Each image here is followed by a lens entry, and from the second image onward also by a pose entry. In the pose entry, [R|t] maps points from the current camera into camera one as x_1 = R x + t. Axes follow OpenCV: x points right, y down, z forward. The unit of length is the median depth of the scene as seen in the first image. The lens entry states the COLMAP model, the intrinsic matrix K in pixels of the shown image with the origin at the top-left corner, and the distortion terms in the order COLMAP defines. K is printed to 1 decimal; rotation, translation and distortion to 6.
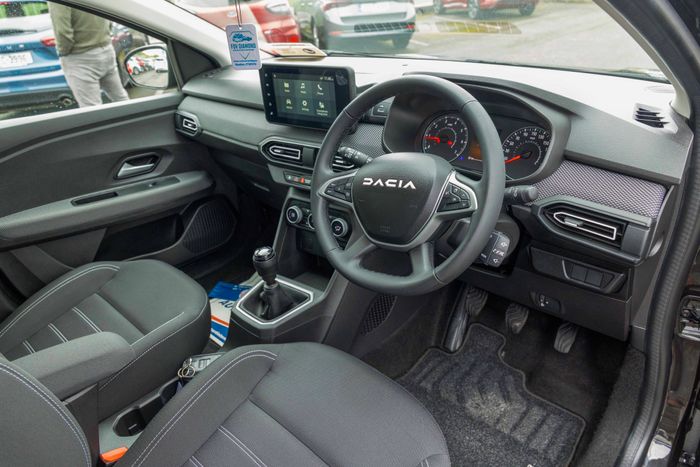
lens RADIAL K [[481.1, 0, 350.0], [0, 481.1, 233.5], [0, 0, 1]] dist [0.001184, -0.003563]
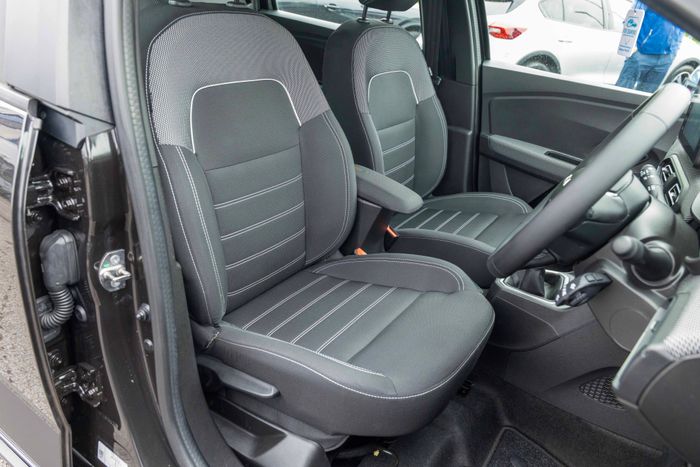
lens RADIAL K [[510.7, 0, 350.0], [0, 510.7, 233.5], [0, 0, 1]] dist [0.002306, 0.001889]
pose [[0.167340, 0.499129, -0.850216, 0.572782], [-0.548856, 0.763548, 0.340223, -0.081166], [0.818996, 0.409714, 0.401722, 0.200402]]
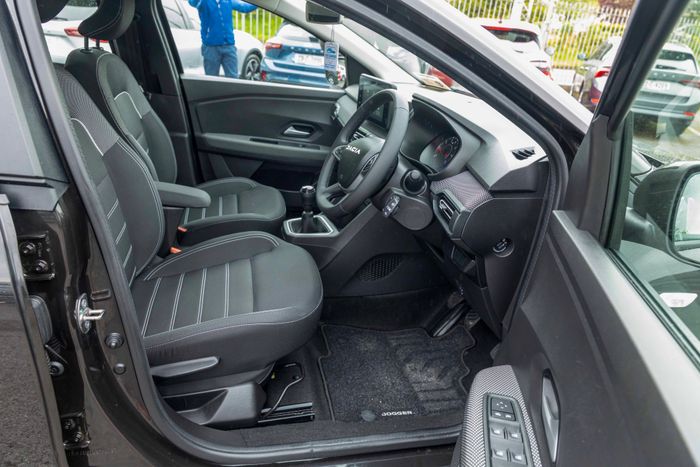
lens RADIAL K [[481.1, 0, 350.0], [0, 481.1, 233.5], [0, 0, 1]] dist [0.001184, -0.003563]
pose [[0.817371, 0.349203, -0.458215, 0.569683], [-0.386963, 0.922012, 0.012389, 0.084827], [0.426806, 0.167186, 0.888755, -0.225102]]
